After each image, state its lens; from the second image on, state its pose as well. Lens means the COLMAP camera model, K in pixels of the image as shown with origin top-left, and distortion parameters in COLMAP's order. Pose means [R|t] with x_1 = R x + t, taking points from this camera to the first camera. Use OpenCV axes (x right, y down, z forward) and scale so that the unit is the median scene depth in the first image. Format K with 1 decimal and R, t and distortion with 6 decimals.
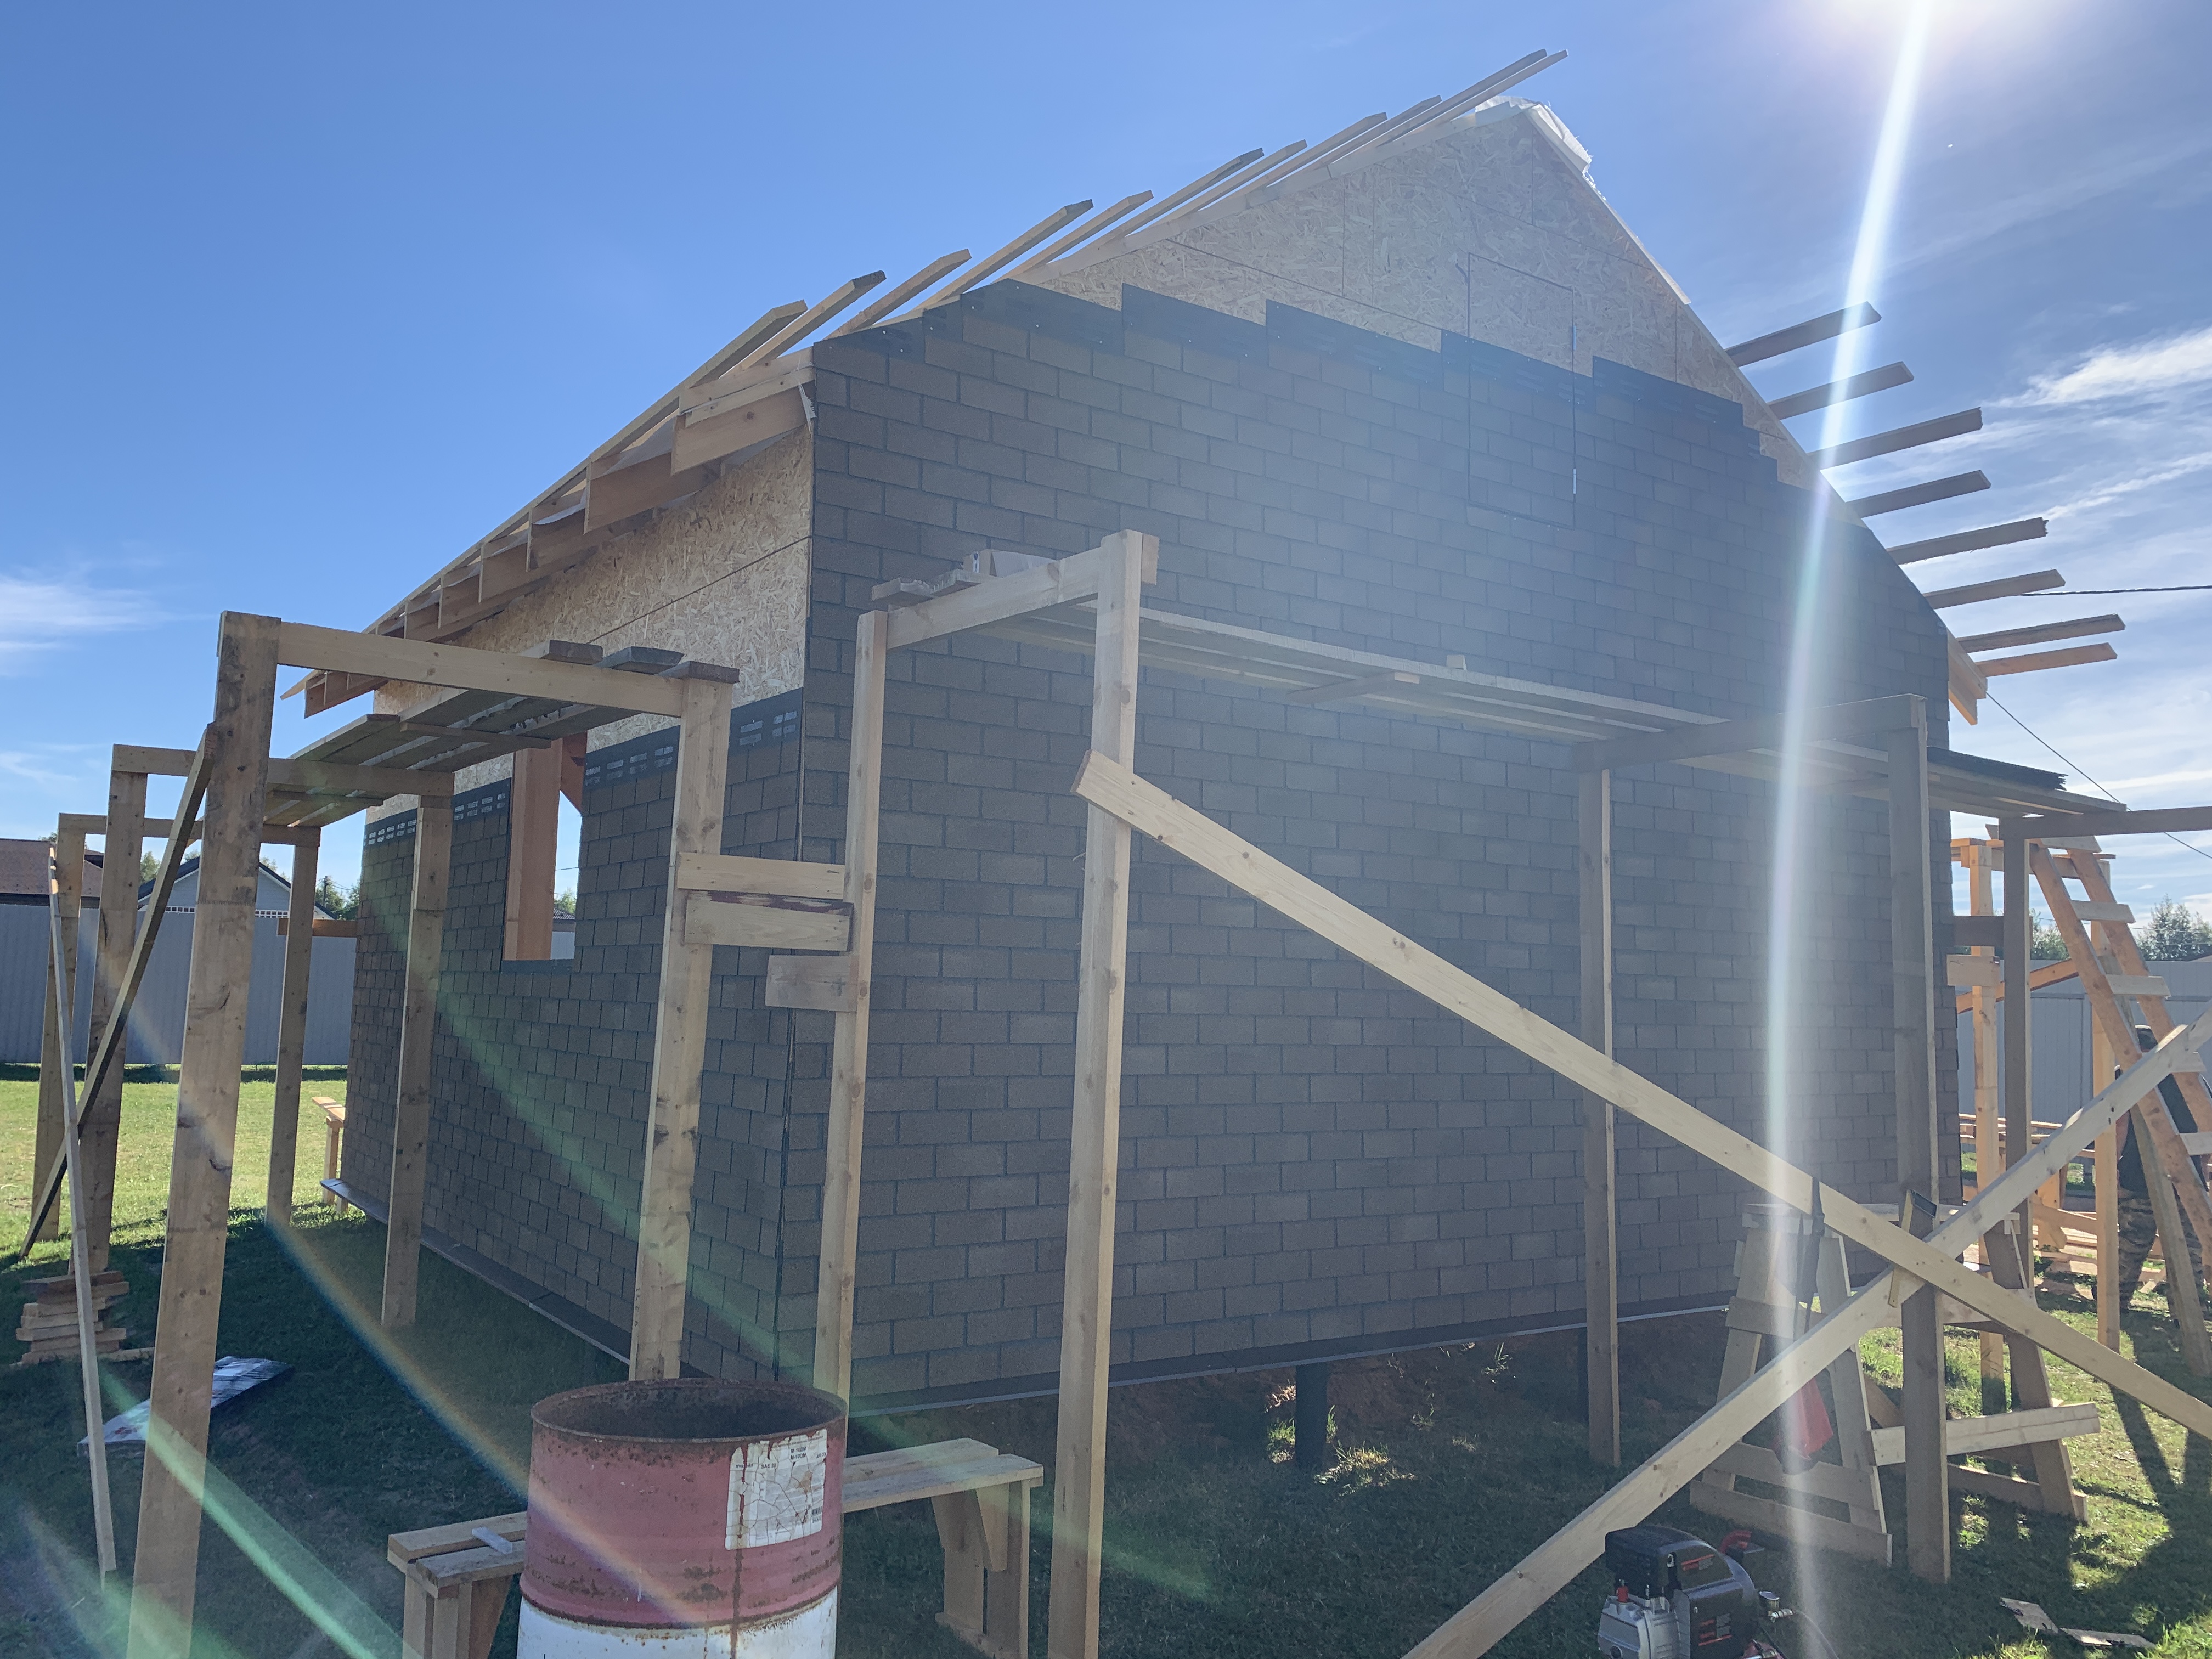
lens RADIAL K [[1705.2, 0, 1109.1], [0, 1705.2, 848.9], [0, 0, 1]] dist [0.026233, -0.045216]
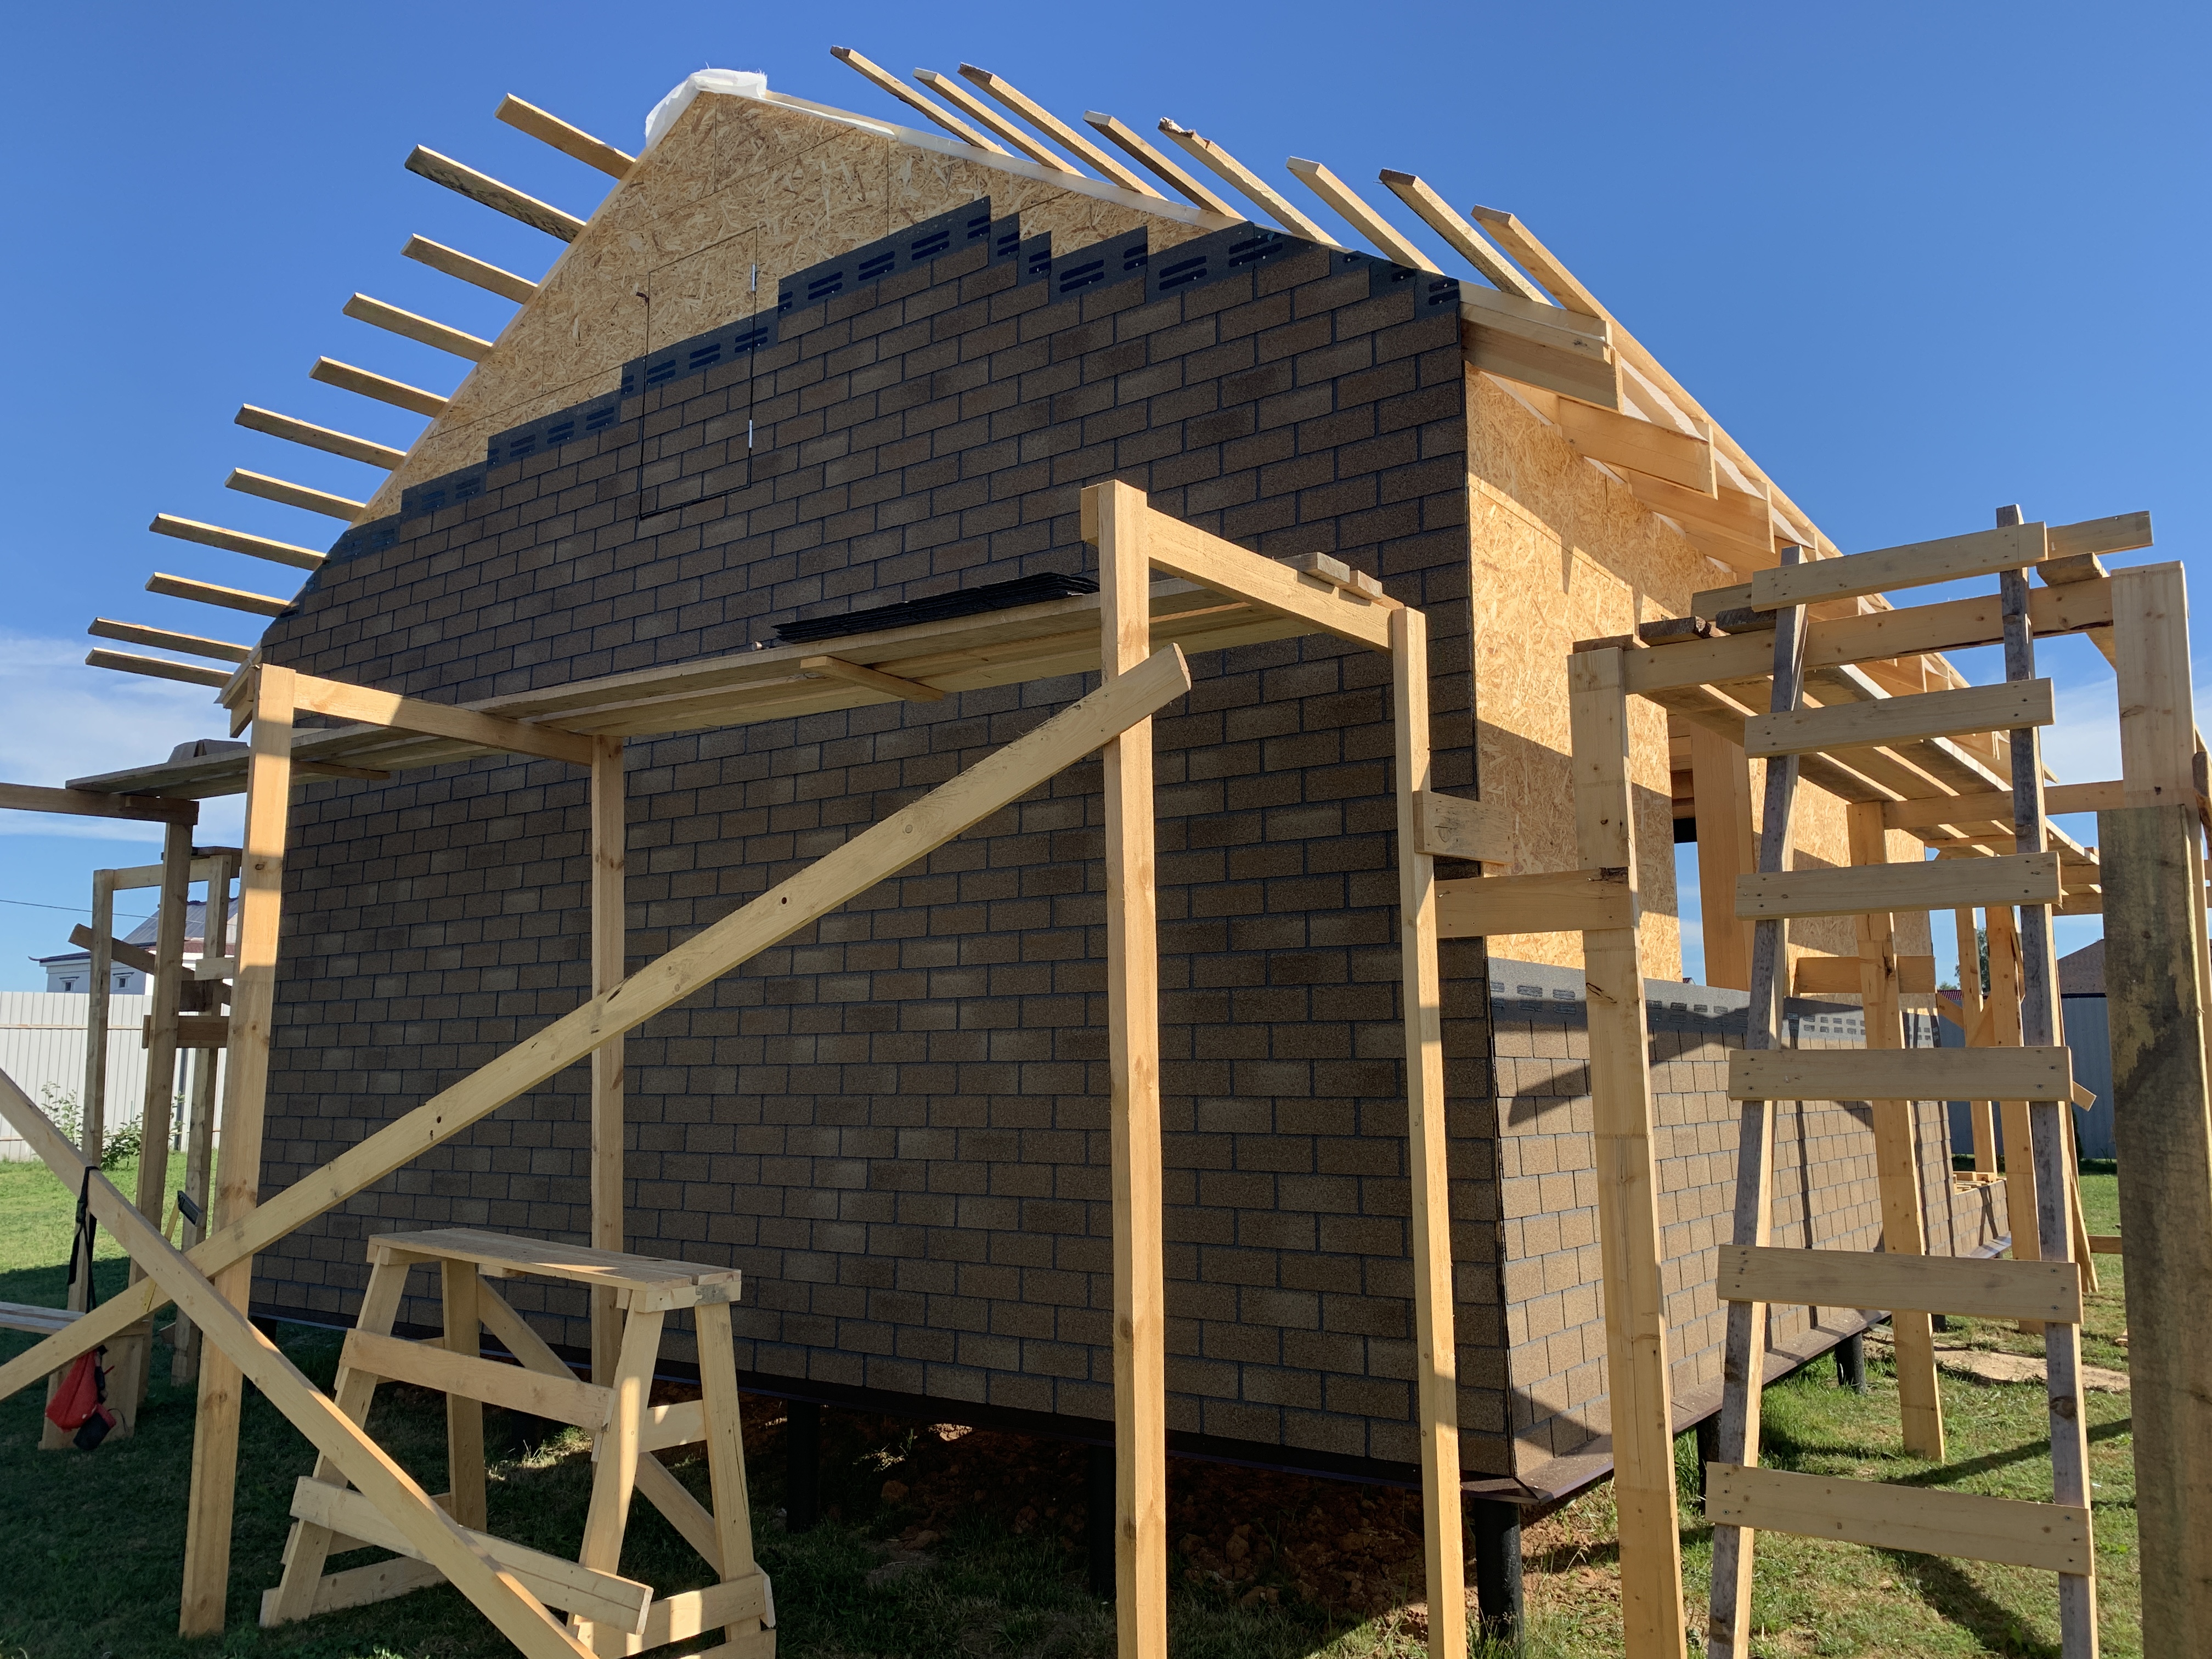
lens RADIAL K [[1705.2, 0, 1110.7], [0, 1705.2, 810.3], [0, 0, 1]] dist [0.026233, -0.045216]
pose [[0.345484, -0.161873, -0.924358, 1.198915], [0.104045, 0.985545, -0.133701, 0.127373], [0.932639, -0.049983, 0.357332, 0.890502]]
